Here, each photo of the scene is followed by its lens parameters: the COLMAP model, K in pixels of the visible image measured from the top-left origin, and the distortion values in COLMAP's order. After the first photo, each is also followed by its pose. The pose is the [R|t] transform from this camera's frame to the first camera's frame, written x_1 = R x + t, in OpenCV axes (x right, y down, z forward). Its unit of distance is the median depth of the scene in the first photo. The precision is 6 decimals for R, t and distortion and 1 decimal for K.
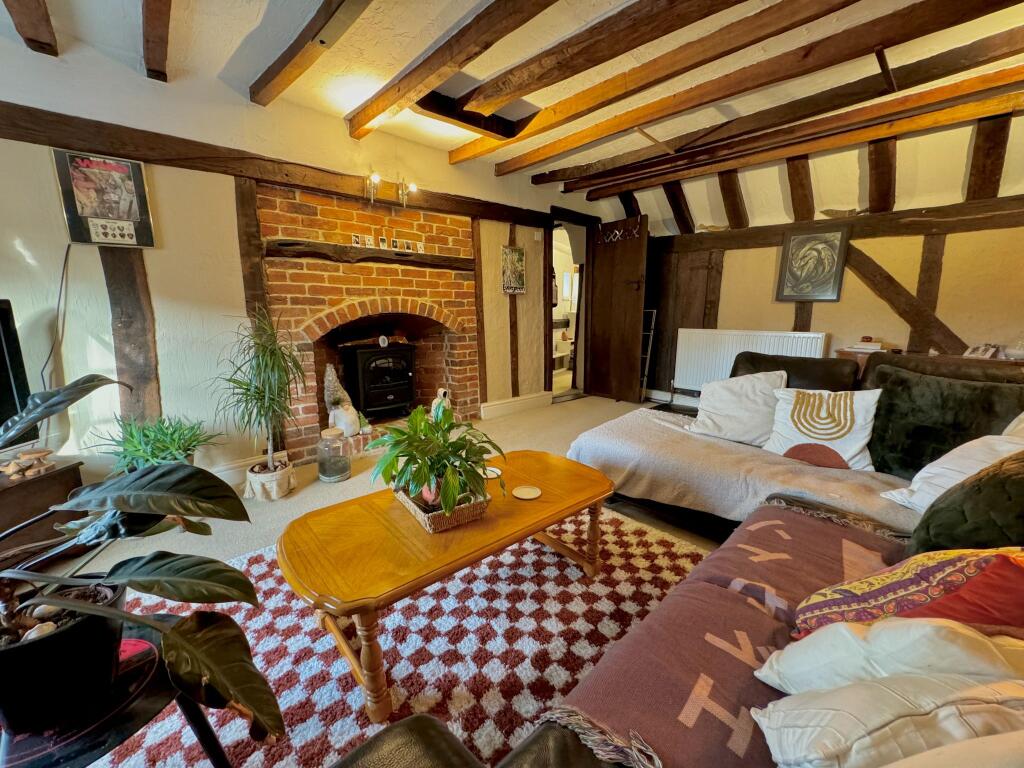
lens RADIAL K [[408.8, 0, 512.0], [0, 408.8, 384.0], [0, 0, 1]] dist [-0.002650, 0.000123]
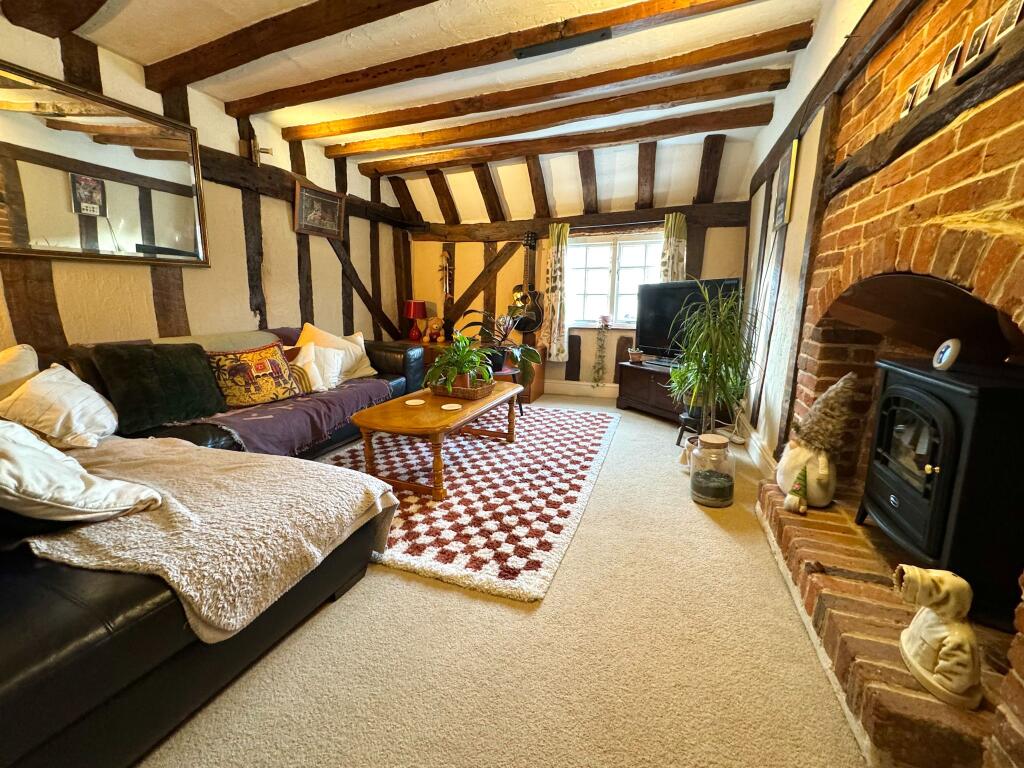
lens RADIAL K [[408.8, 0, 512.0], [0, 408.8, 384.0], [0, 0, 1]] dist [-0.002650, 0.000123]
pose [[-0.896189, 0.092926, -0.433831, 0.186201], [-0.078502, 0.929180, 0.361195, -0.192631], [0.436672, 0.357756, -0.825426, 1.226420]]
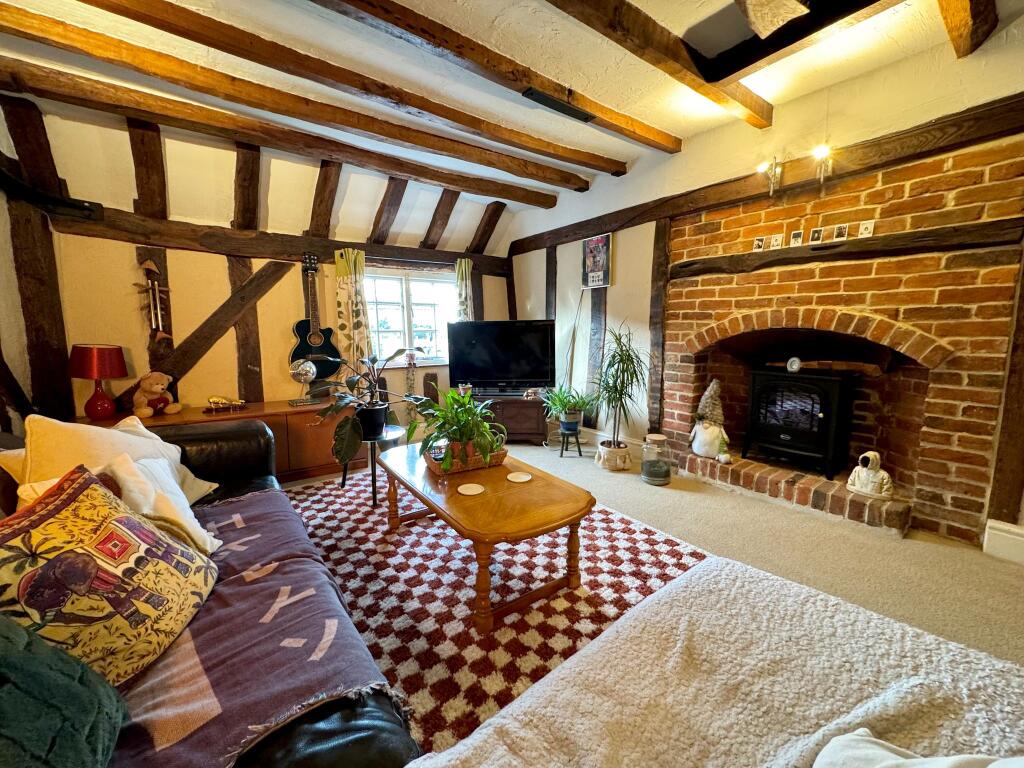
lens RADIAL K [[408.8, 0, 512.0], [0, 408.8, 384.0], [0, 0, 1]] dist [-0.002650, 0.000123]
pose [[-0.097823, 0.140584, -0.985224, 0.544524], [-0.178112, 0.971516, 0.156313, -0.101674], [0.979136, 0.190771, -0.069997, 0.579200]]
